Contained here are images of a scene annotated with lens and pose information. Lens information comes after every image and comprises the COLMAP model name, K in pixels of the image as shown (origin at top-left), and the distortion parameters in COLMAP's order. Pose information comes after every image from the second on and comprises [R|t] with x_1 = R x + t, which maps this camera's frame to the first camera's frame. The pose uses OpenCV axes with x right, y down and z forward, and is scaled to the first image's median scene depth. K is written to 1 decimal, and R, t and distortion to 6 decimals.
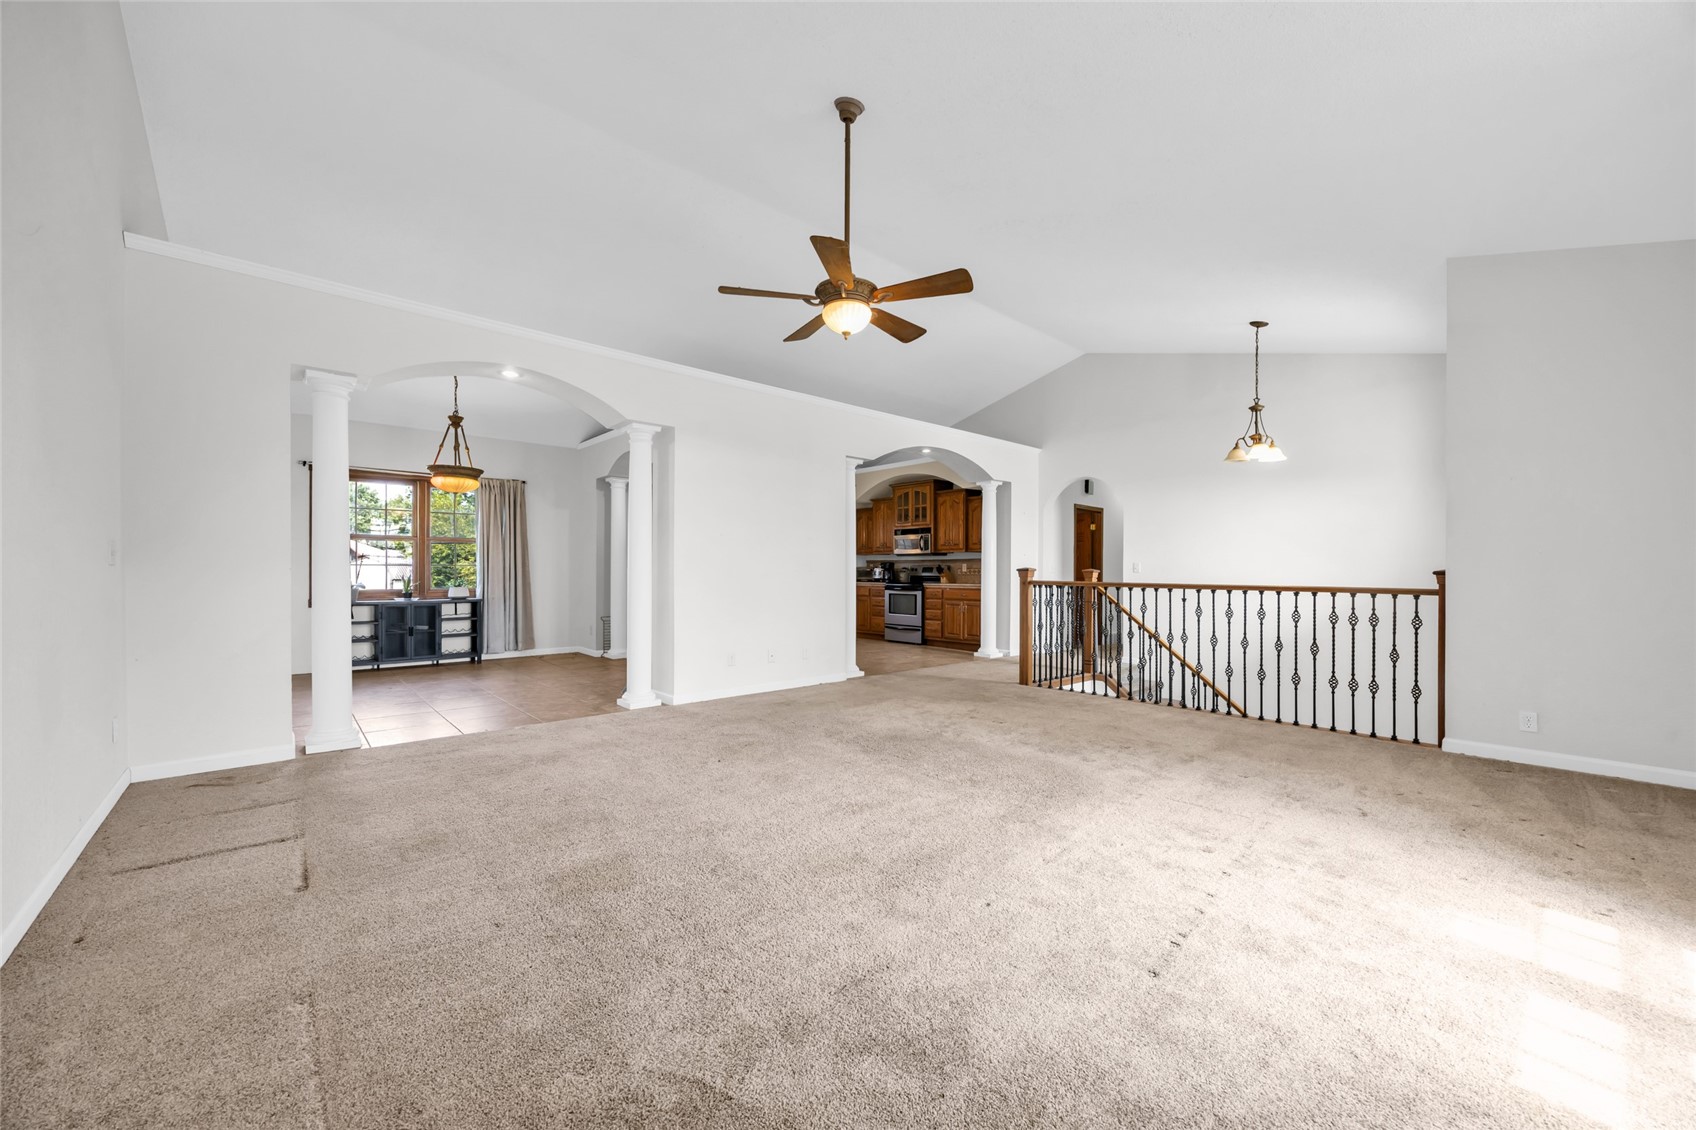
lens RADIAL K [[661.6, 0, 847.7], [0, 661.6, 570.4], [0, 0, 1]] dist [0.000982, 0.000062]
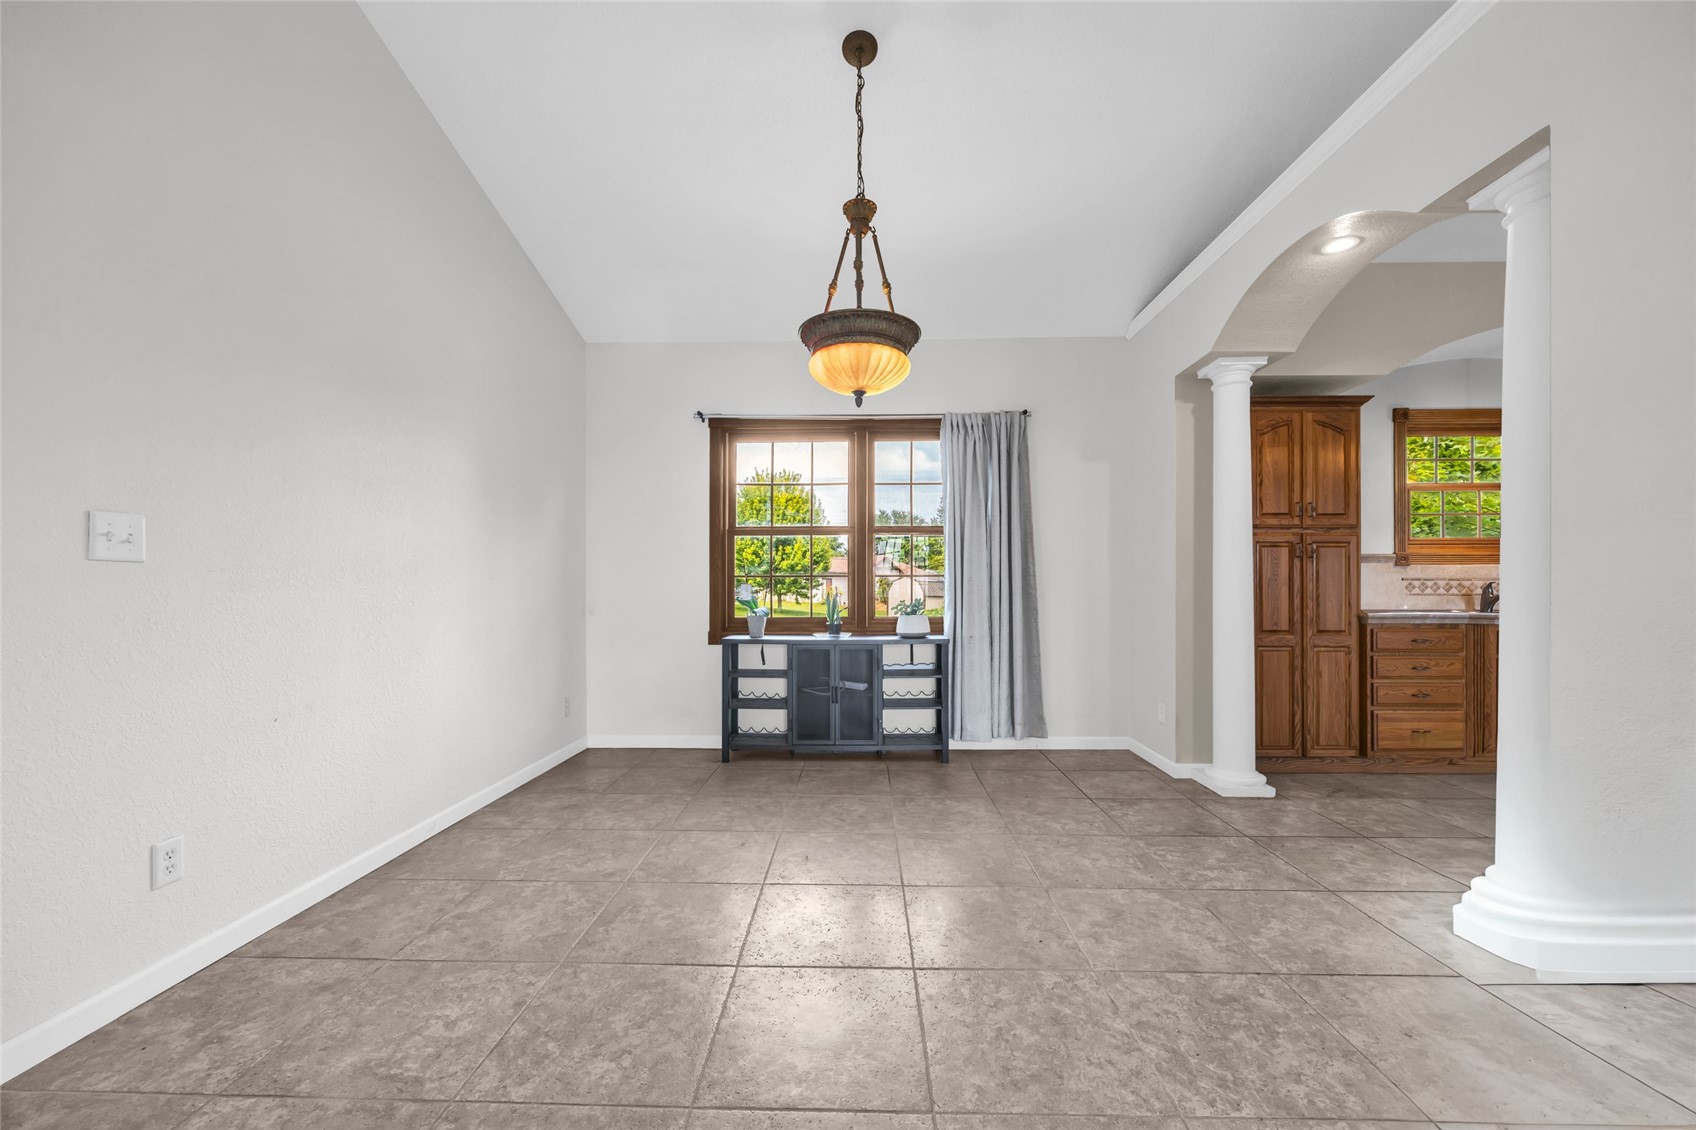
lens RADIAL K [[661.6, 0, 843.1], [0, 661.6, 598.7], [0, 0, 1]] dist [0.000982, 0.000062]
pose [[0.730365, -0.000990, -0.683056, -0.252217], [0.000900, 0.999999, -0.000487, 0.011652], [0.683056, -0.000259, 0.730366, 0.551158]]
